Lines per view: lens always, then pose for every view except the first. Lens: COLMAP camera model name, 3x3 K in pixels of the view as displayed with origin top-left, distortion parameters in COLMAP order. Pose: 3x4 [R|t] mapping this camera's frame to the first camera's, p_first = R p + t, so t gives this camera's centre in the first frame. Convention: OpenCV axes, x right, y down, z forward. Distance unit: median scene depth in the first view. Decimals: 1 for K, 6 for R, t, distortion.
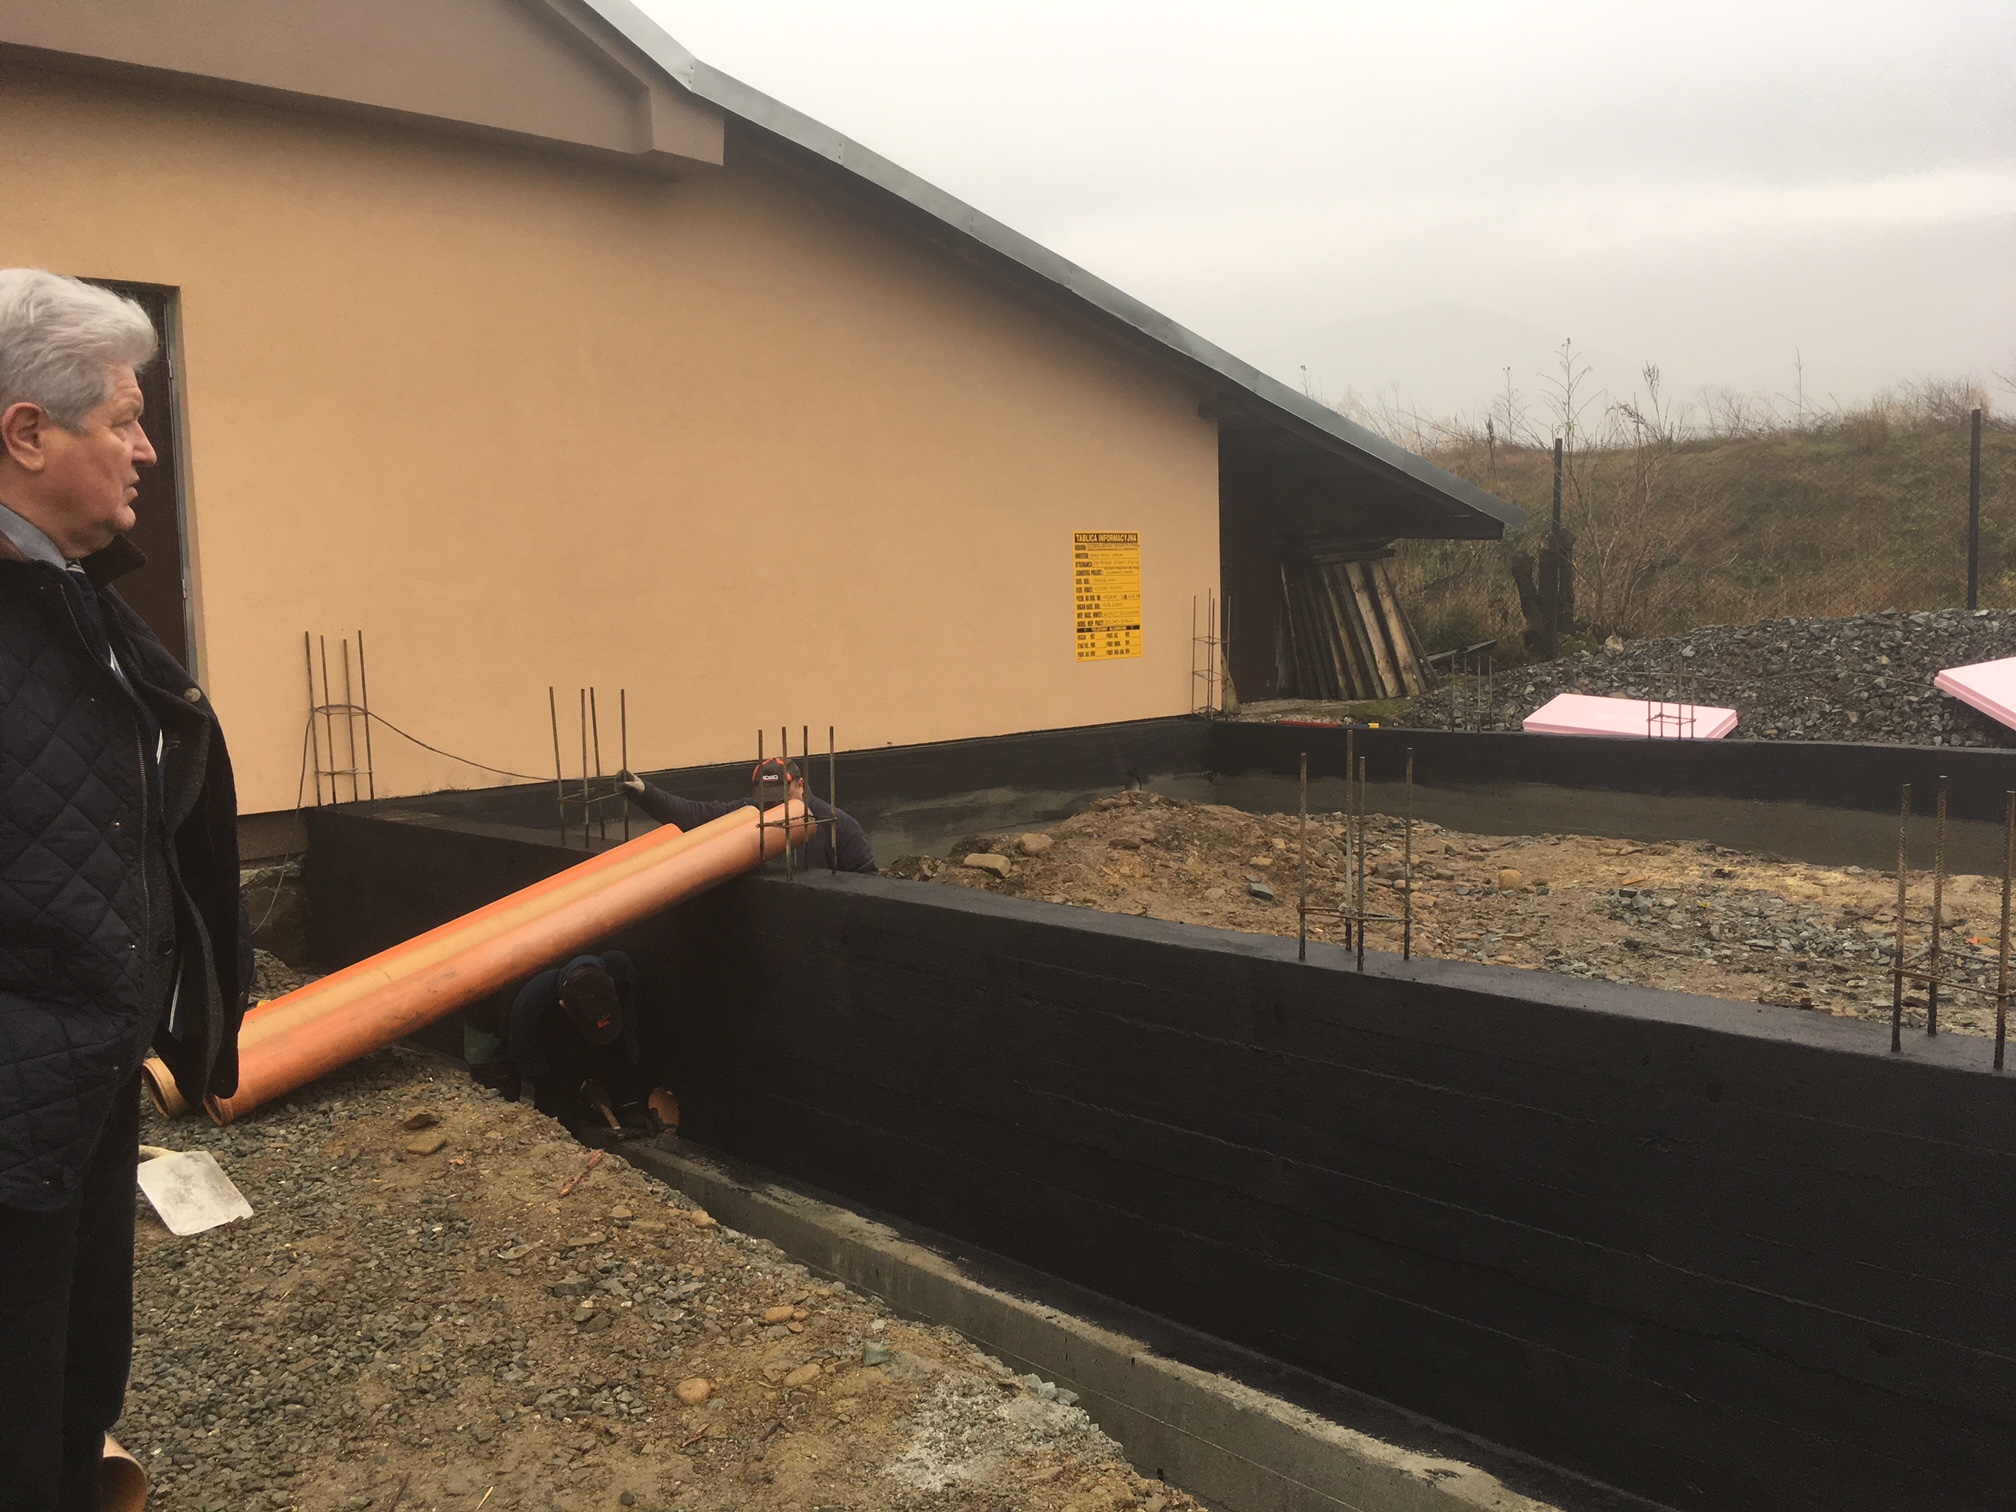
lens RADIAL K [[1713.1, 0, 1012.4], [0, 1713.1, 762.2], [0, 0, 1]] dist [0.059921, -0.079398]
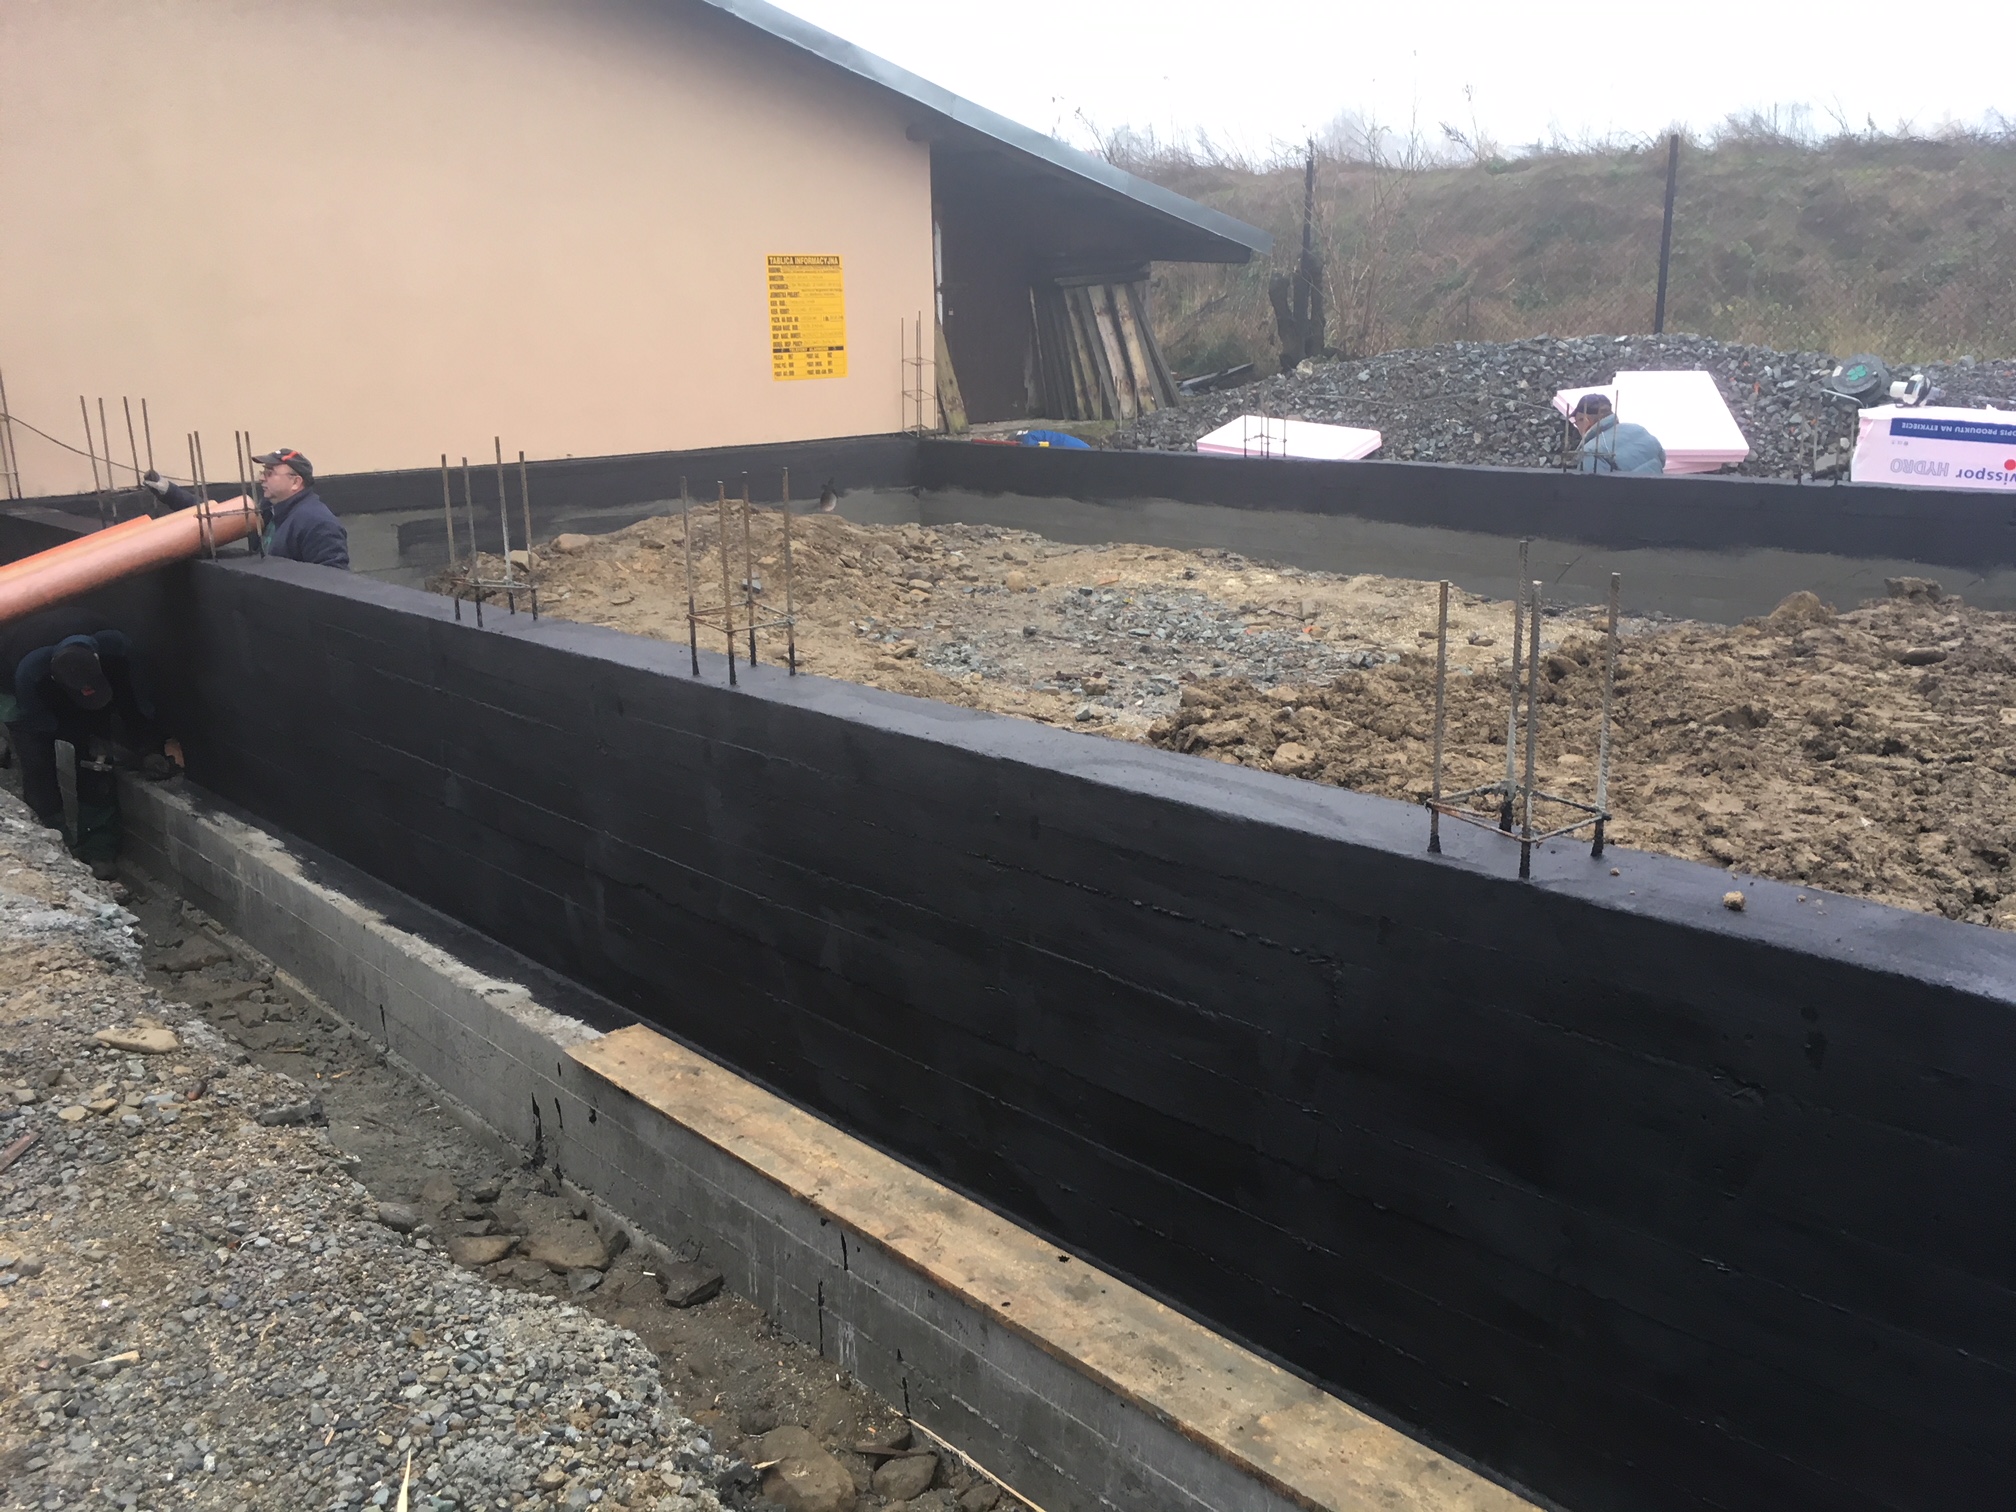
lens RADIAL K [[1713.1, 0, 1003.4], [0, 1713.1, 758.1], [0, 0, 1]] dist [0.059921, -0.079398]
pose [[0.999700, 0.011734, -0.021496, 0.203563], [-0.008231, 0.987669, 0.156337, 0.004739], [0.023066, -0.156114, 0.987470, -0.090129]]
